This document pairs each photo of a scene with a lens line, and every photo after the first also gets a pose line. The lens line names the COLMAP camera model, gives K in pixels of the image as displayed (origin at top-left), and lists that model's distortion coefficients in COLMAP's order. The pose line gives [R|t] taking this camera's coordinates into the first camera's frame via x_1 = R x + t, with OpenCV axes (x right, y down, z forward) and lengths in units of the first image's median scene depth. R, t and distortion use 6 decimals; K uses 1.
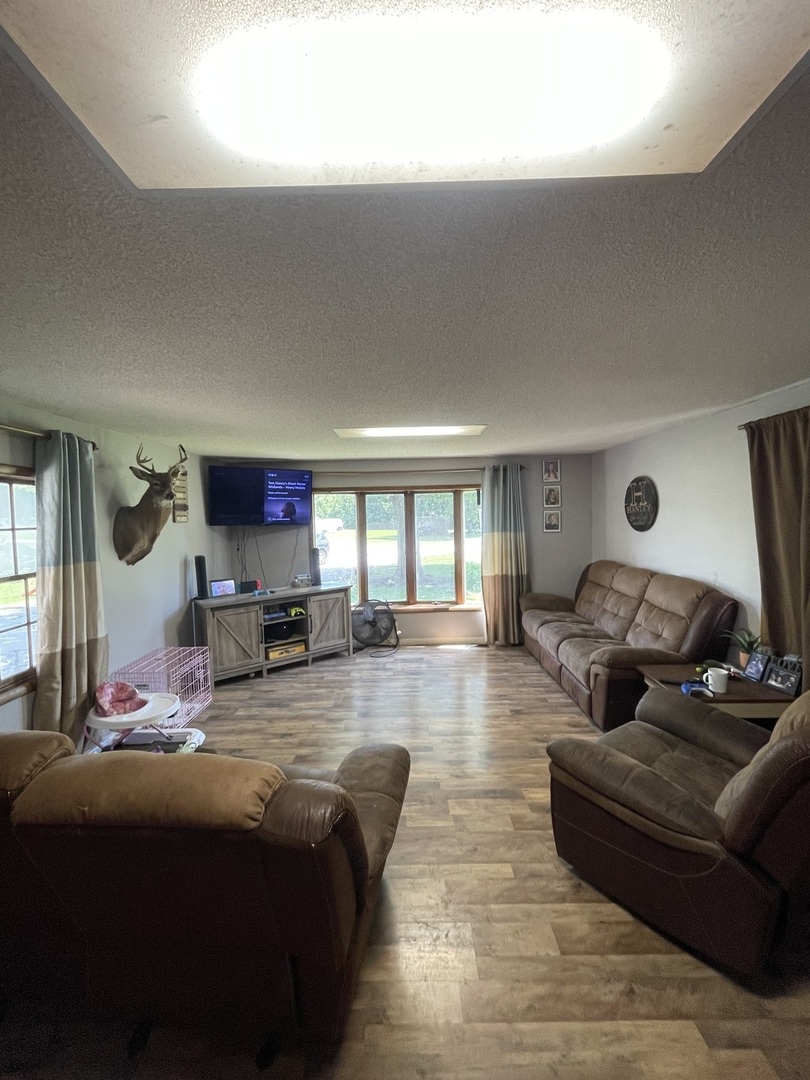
lens RADIAL K [[440.7, 0, 402.4], [0, 440.7, 534.0], [0, 0, 1]] dist [0.003813, -0.001001]
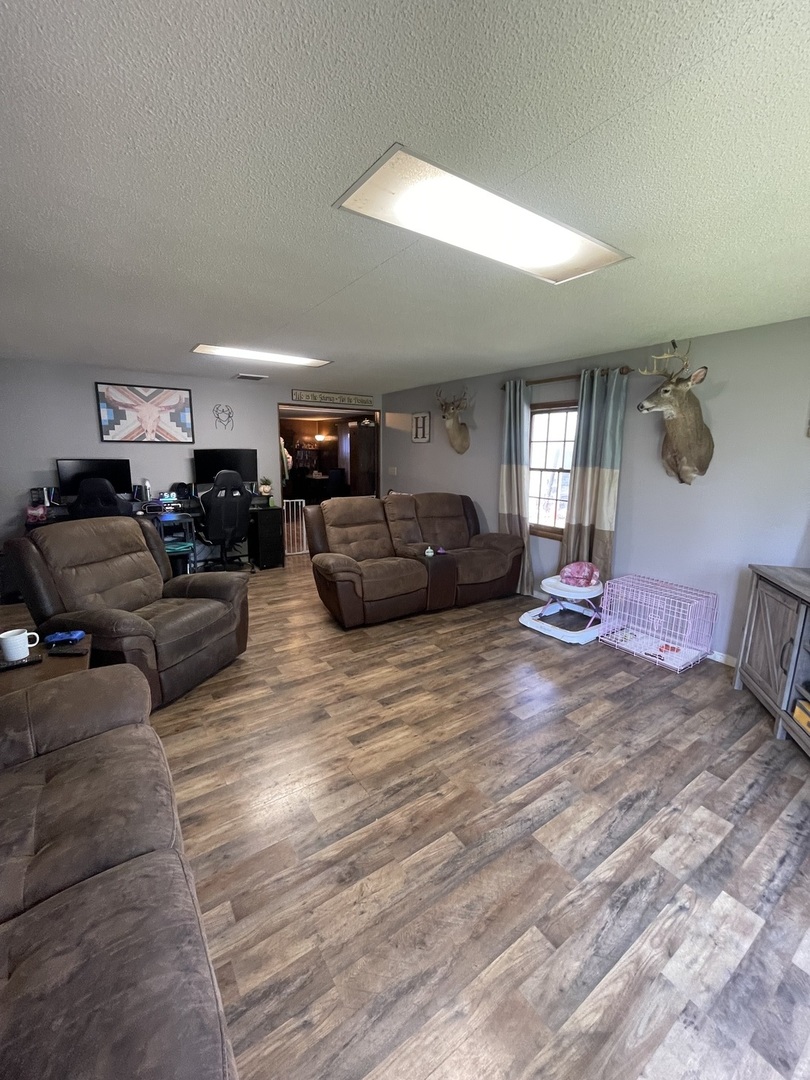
lens RADIAL K [[440.7, 0, 405.7], [0, 440.7, 532.9], [0, 0, 1]] dist [0.003813, -0.001001]
pose [[-0.817464, 0.122433, -0.562817, 0.308913], [-0.017991, 0.971243, 0.237411, -0.030470], [0.575699, 0.204200, -0.791753, 1.068357]]
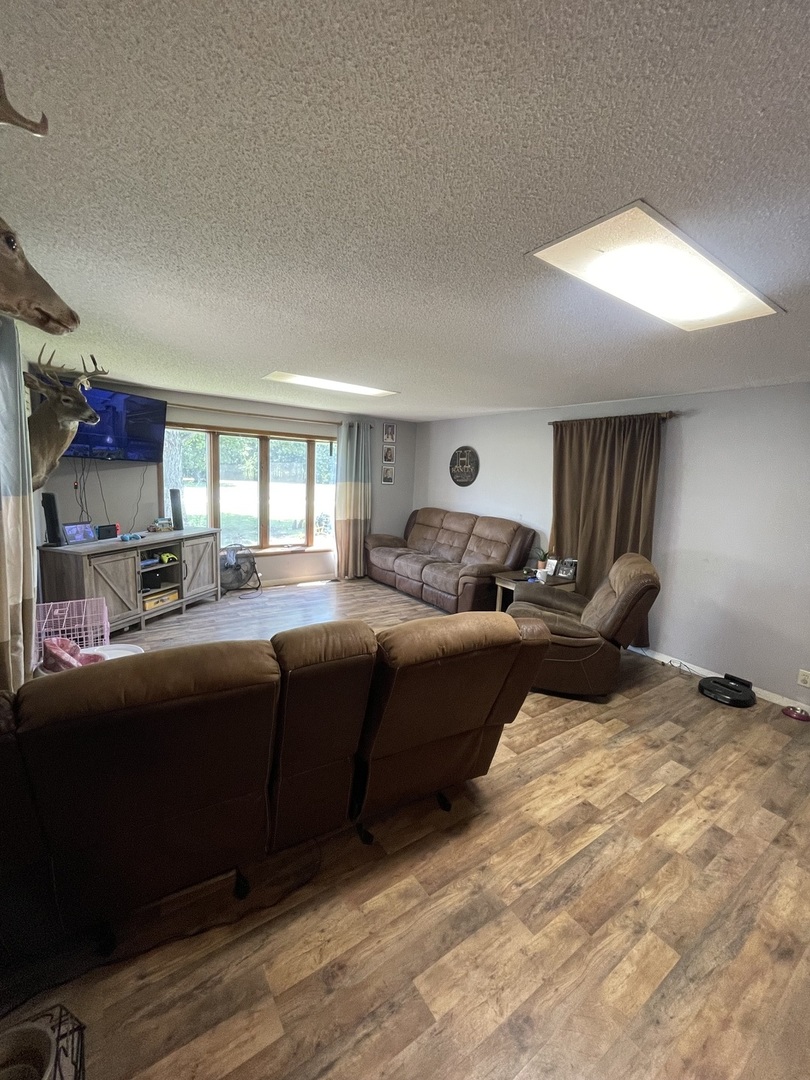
lens RADIAL K [[440.7, 0, 405.9], [0, 440.7, 536.7], [0, 0, 1]] dist [0.003813, -0.001001]
pose [[0.812911, -0.022093, 0.581969, -0.378587], [-0.043212, 0.994238, 0.098103, 0.021222], [-0.580783, -0.104897, 0.807272, -0.026797]]
